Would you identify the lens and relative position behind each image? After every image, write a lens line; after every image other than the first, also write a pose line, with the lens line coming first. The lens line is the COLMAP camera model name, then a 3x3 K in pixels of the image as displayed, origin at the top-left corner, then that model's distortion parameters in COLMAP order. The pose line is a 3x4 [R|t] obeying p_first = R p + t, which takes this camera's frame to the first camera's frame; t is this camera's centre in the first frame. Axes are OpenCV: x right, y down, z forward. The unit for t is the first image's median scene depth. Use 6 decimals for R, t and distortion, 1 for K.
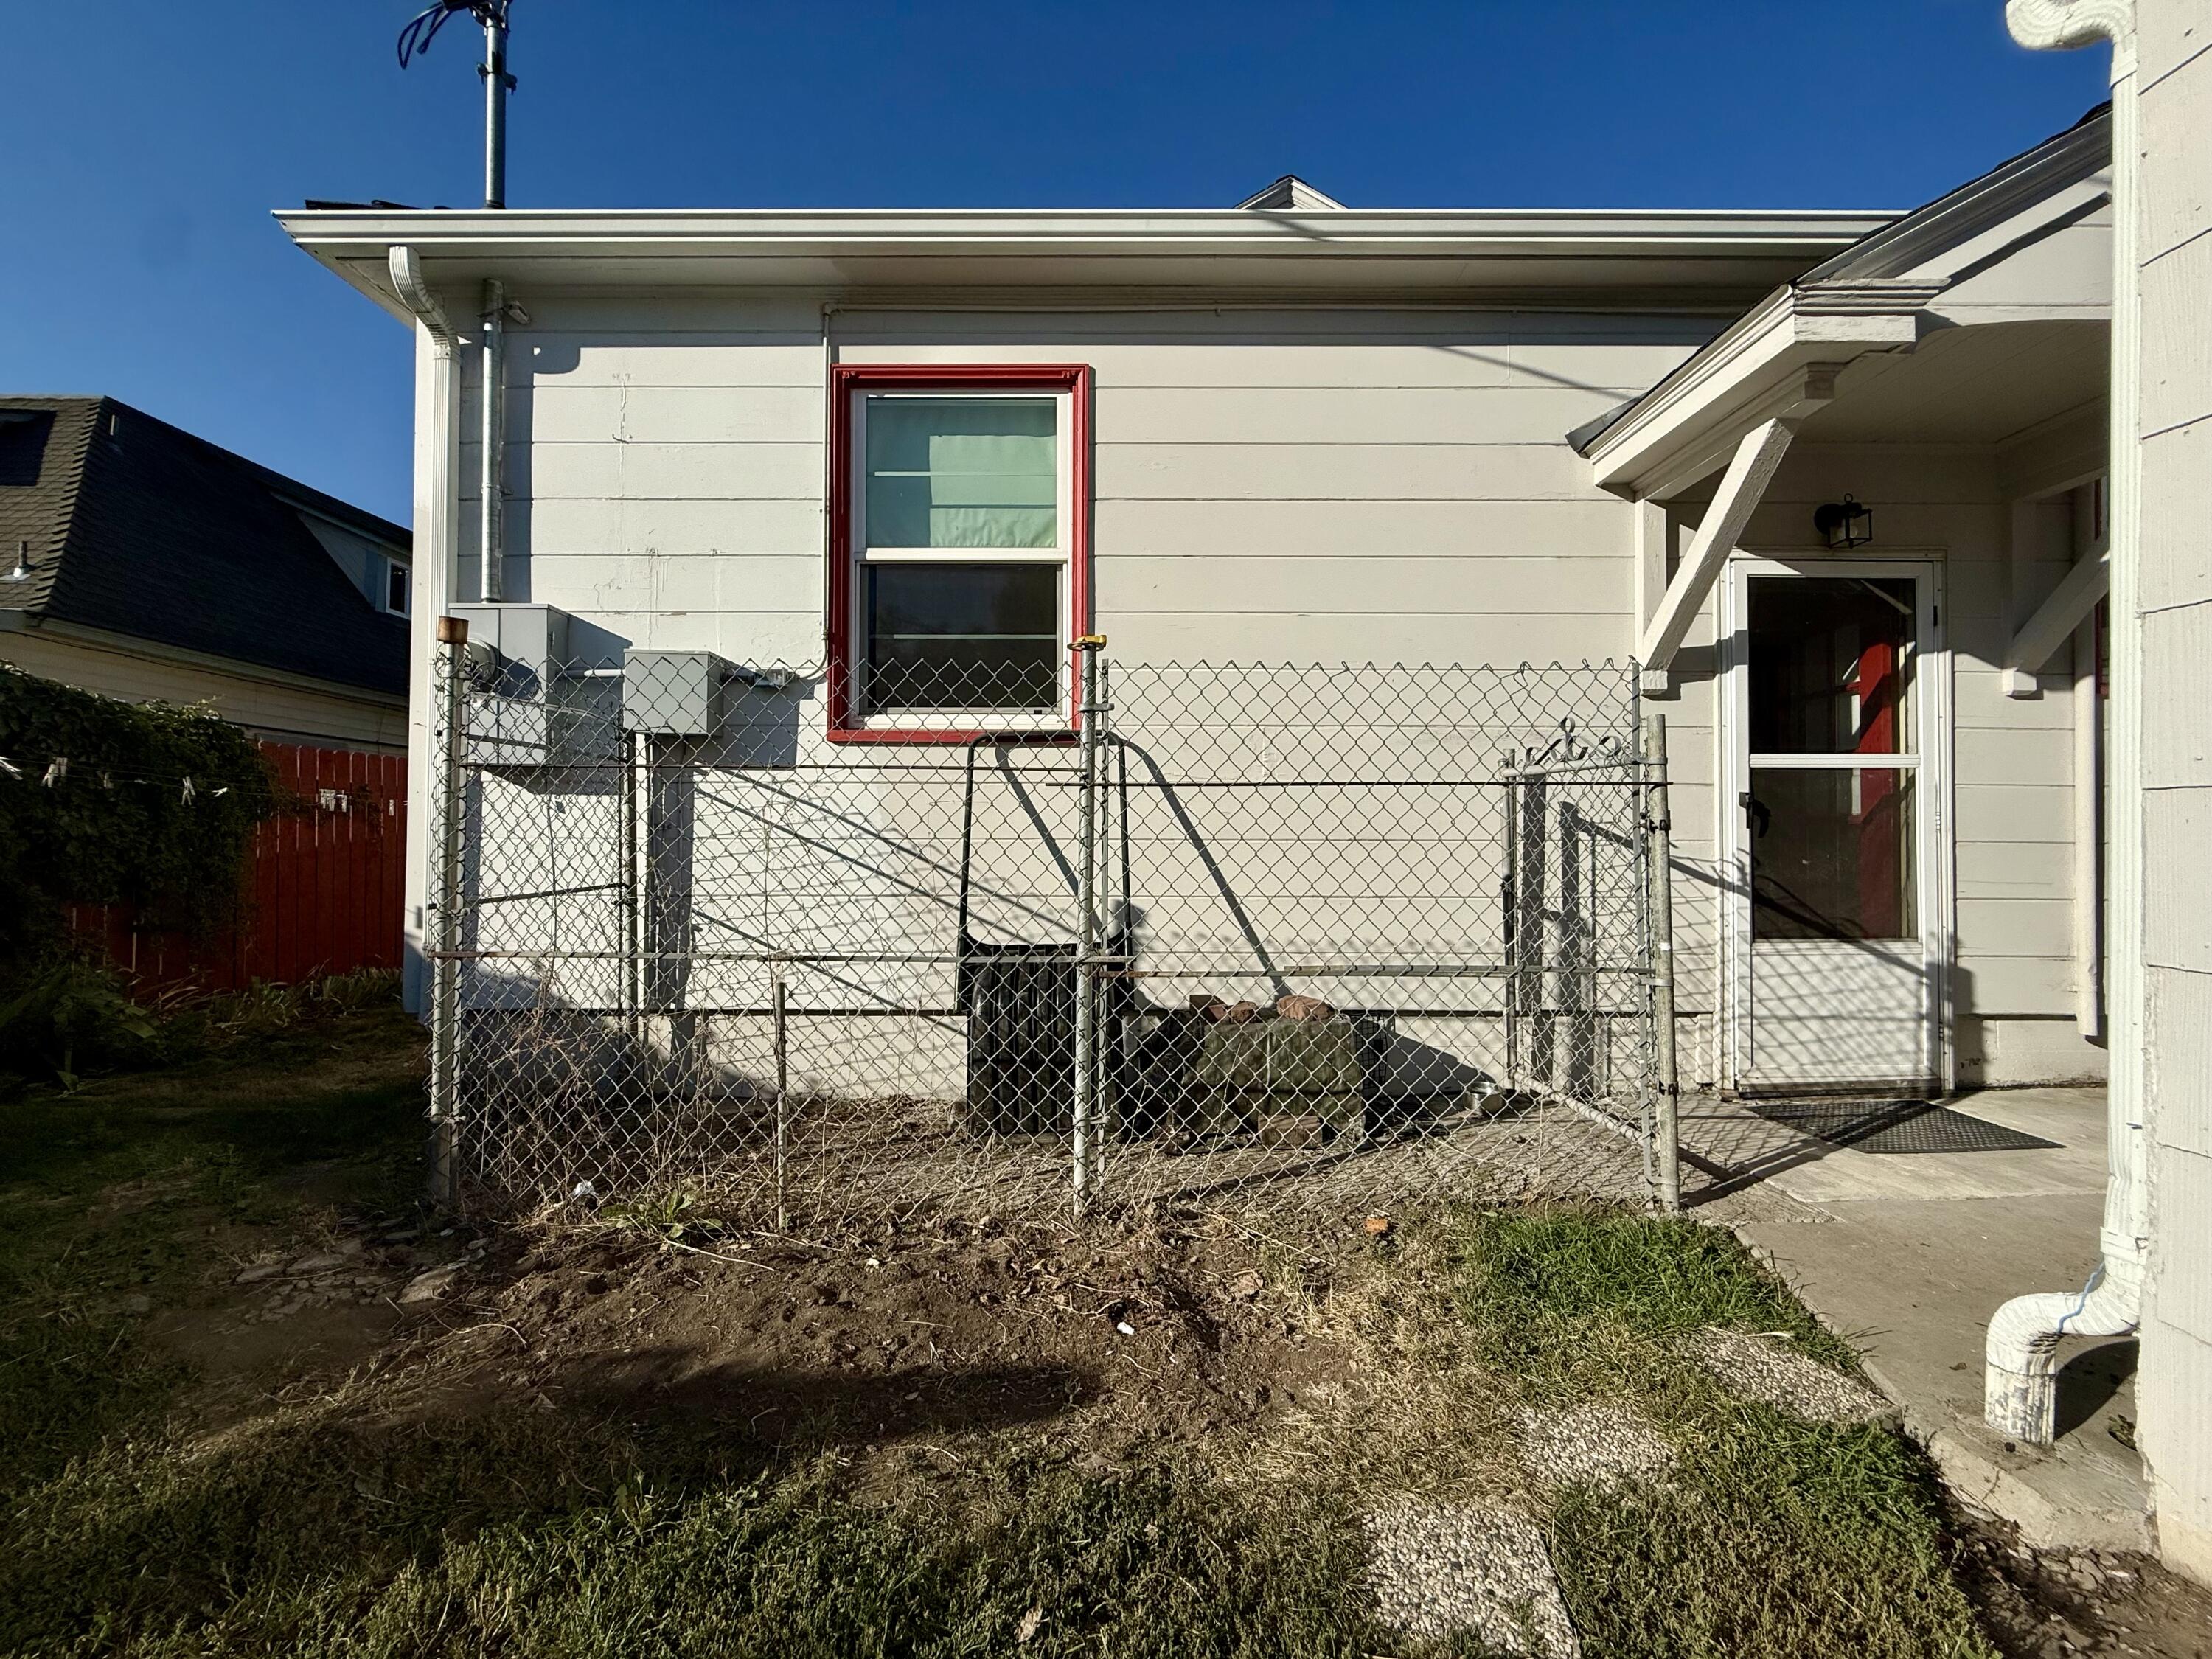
lens RADIAL K [[880.3, 0, 1102.5], [0, 880.3, 826.5], [0, 0, 1]] dist [-0.001193, 0.000819]
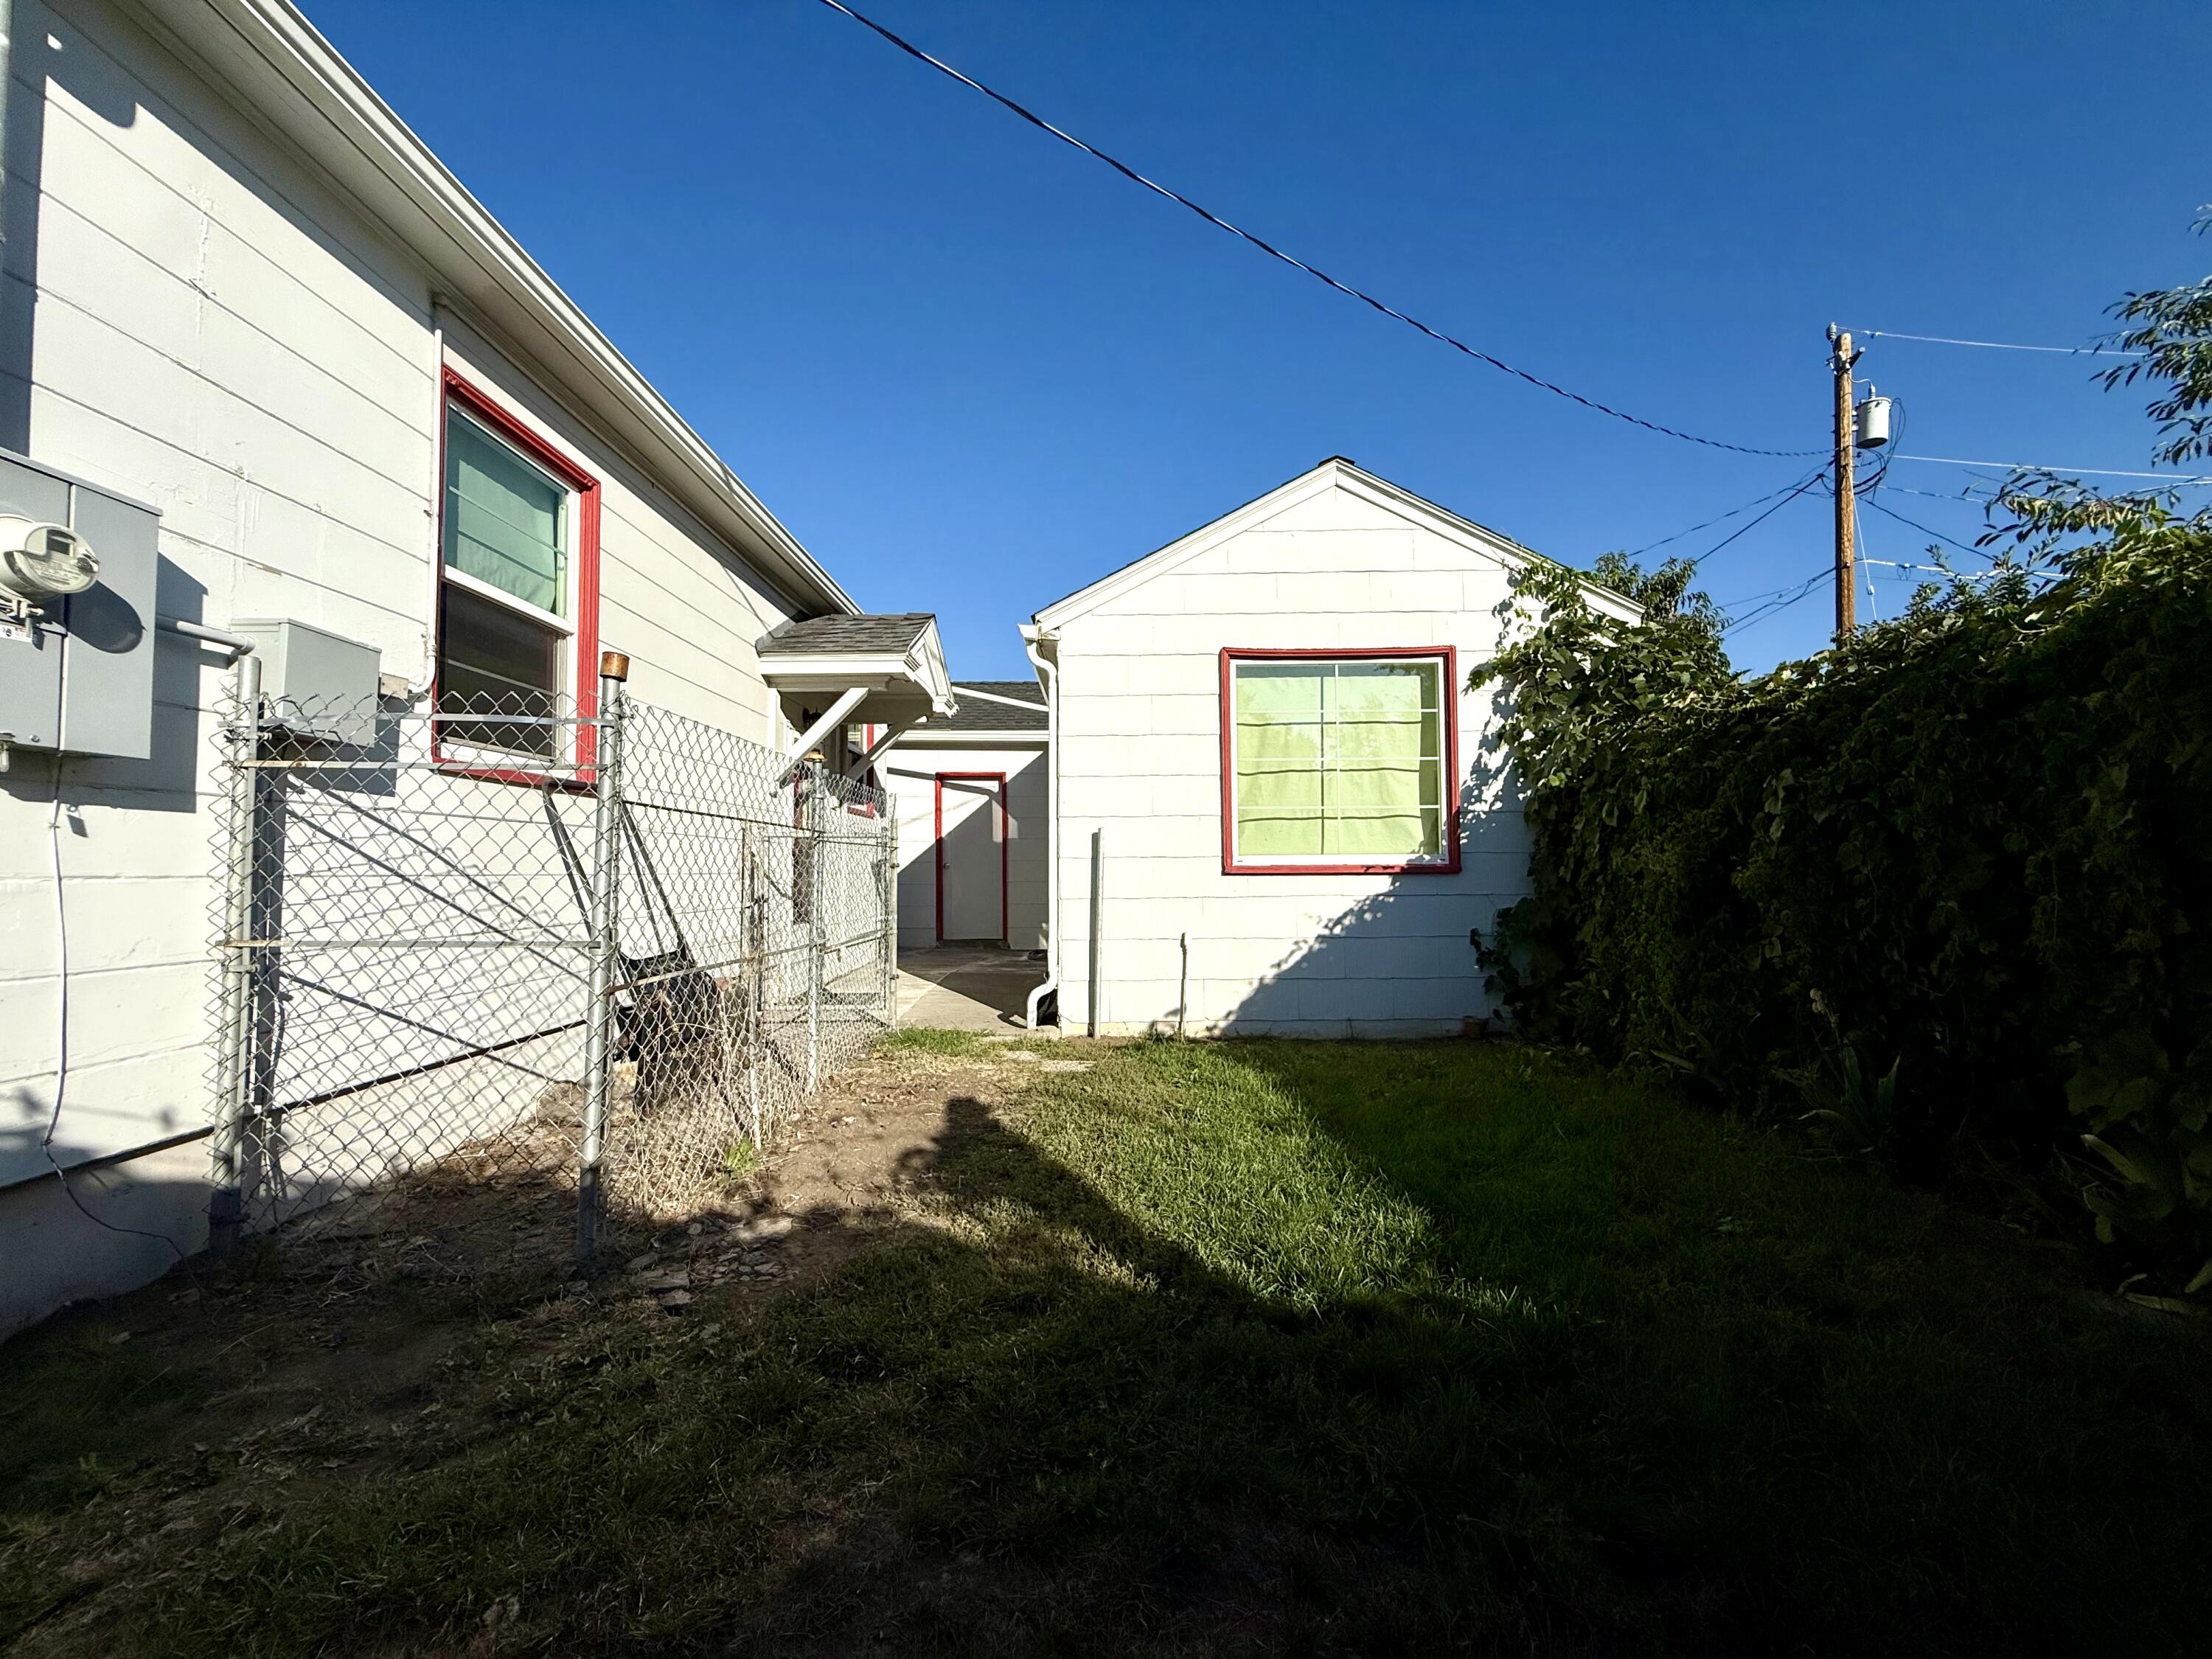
lens RADIAL K [[880.3, 0, 1102.5], [0, 880.3, 826.5], [0, 0, 1]] dist [-0.001193, 0.000819]
pose [[0.002559, 0.049000, 0.998796, -1.212495], [-0.001386, 0.998798, -0.048997, 0.006425], [-0.999996, -0.001259, 0.002624, 0.306044]]
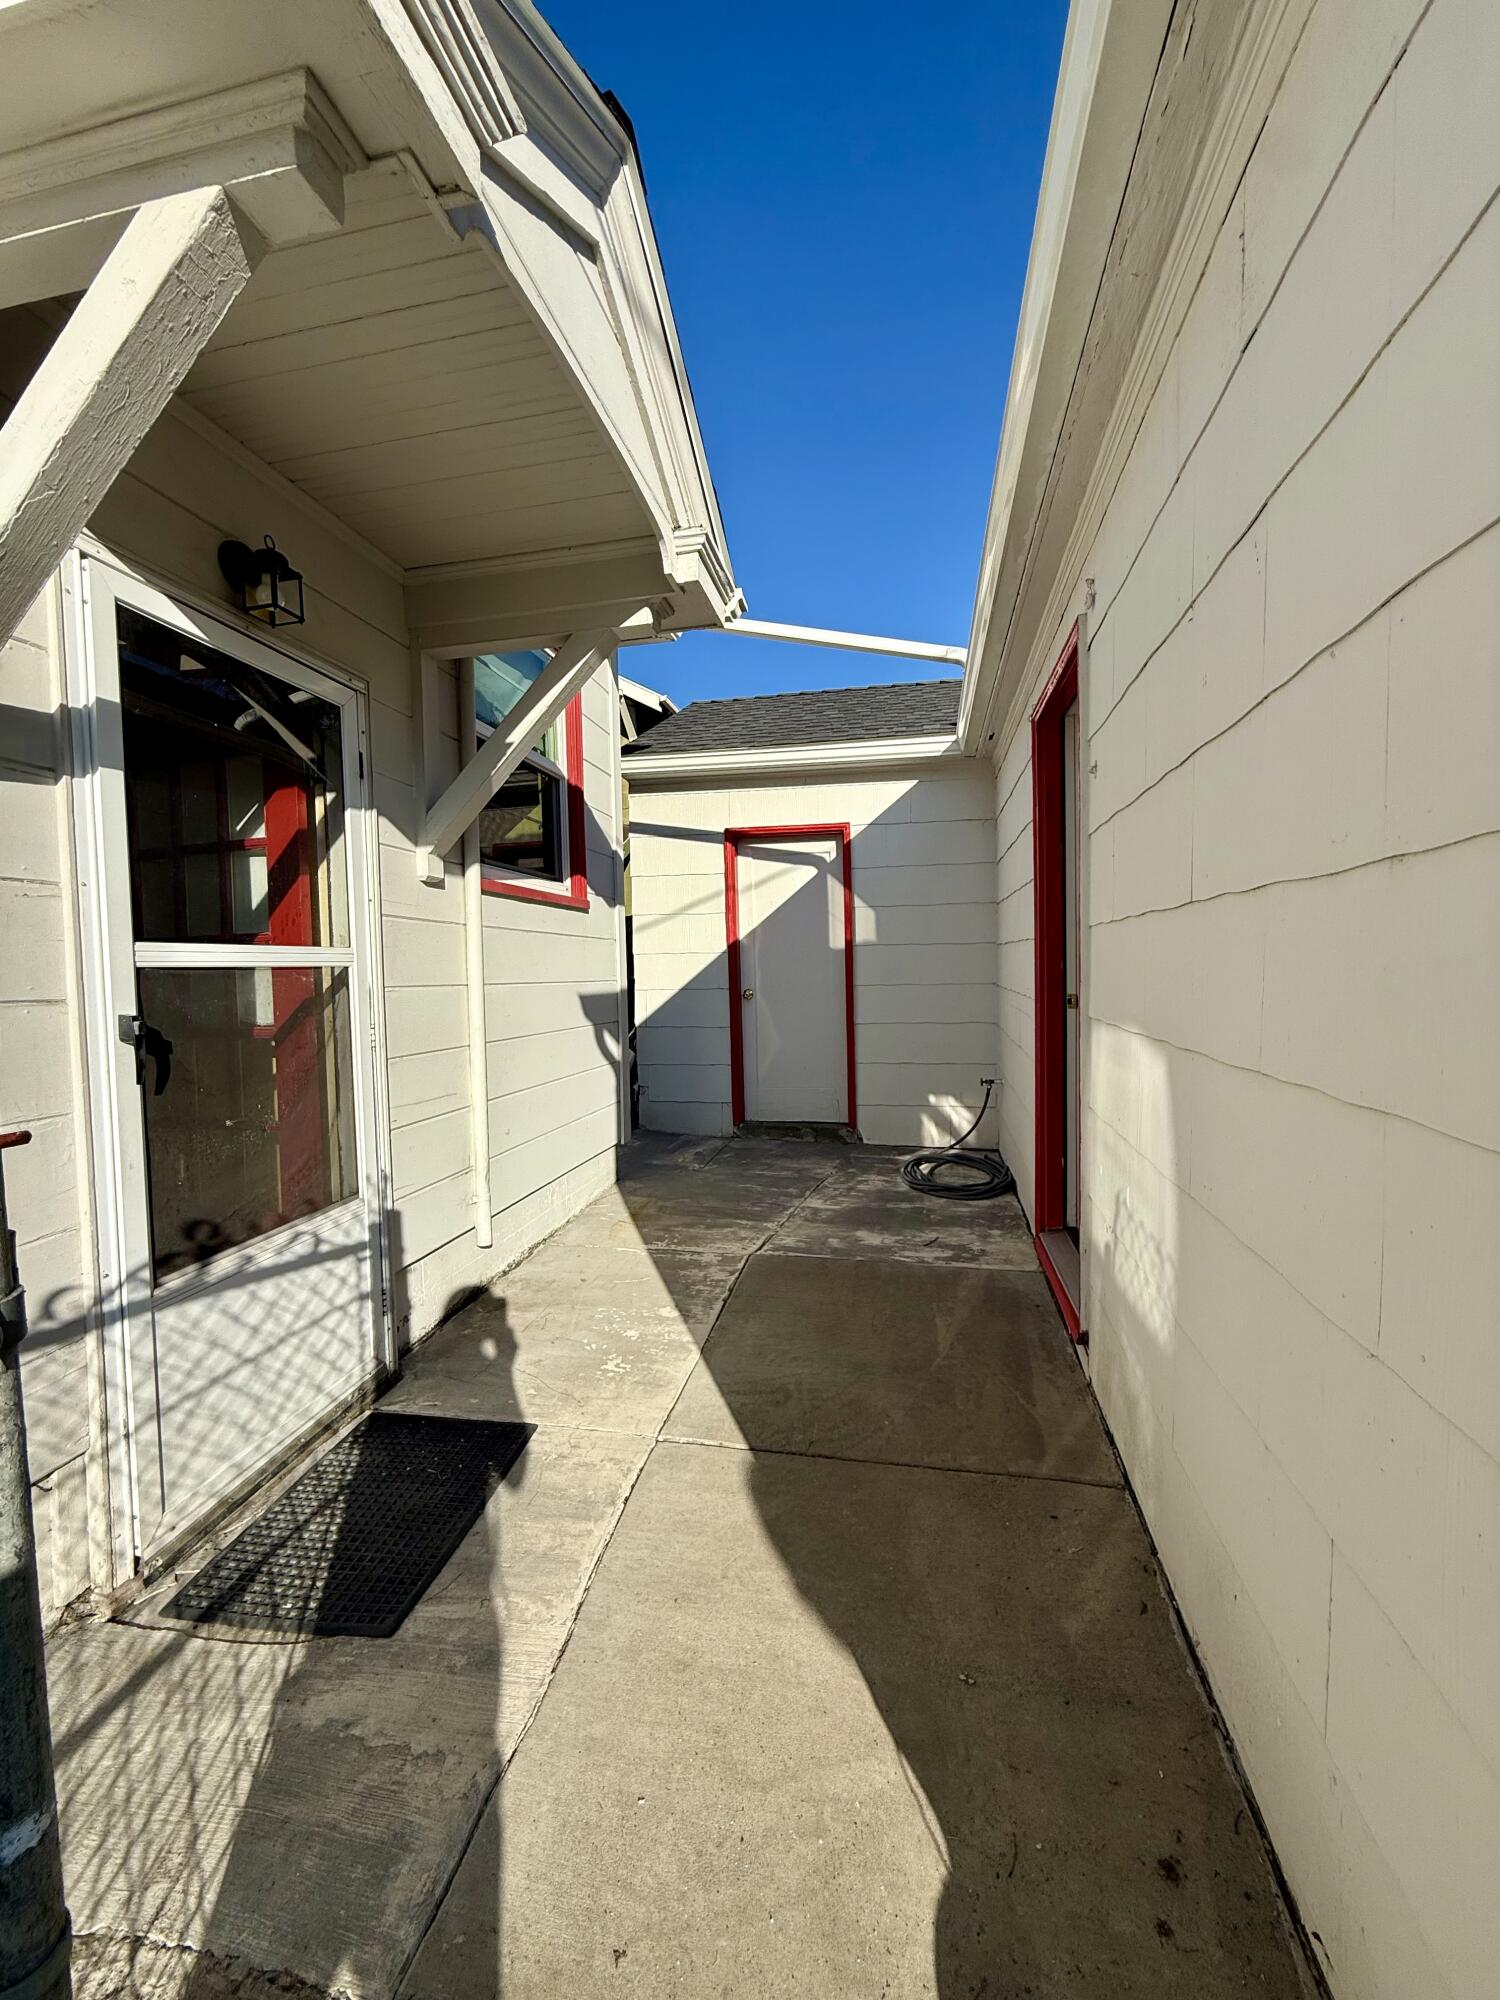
lens RADIAL K [[795.9, 0, 760.2], [0, 795.9, 996.2], [0, 0, 1]] dist [-0.001193, 0.000819]
pose [[0.191520, -0.044356, 0.980486, 0.332030], [0.009373, 0.999015, 0.043363, -0.066688], [-0.981444, 0.000885, 0.191747, 0.531715]]
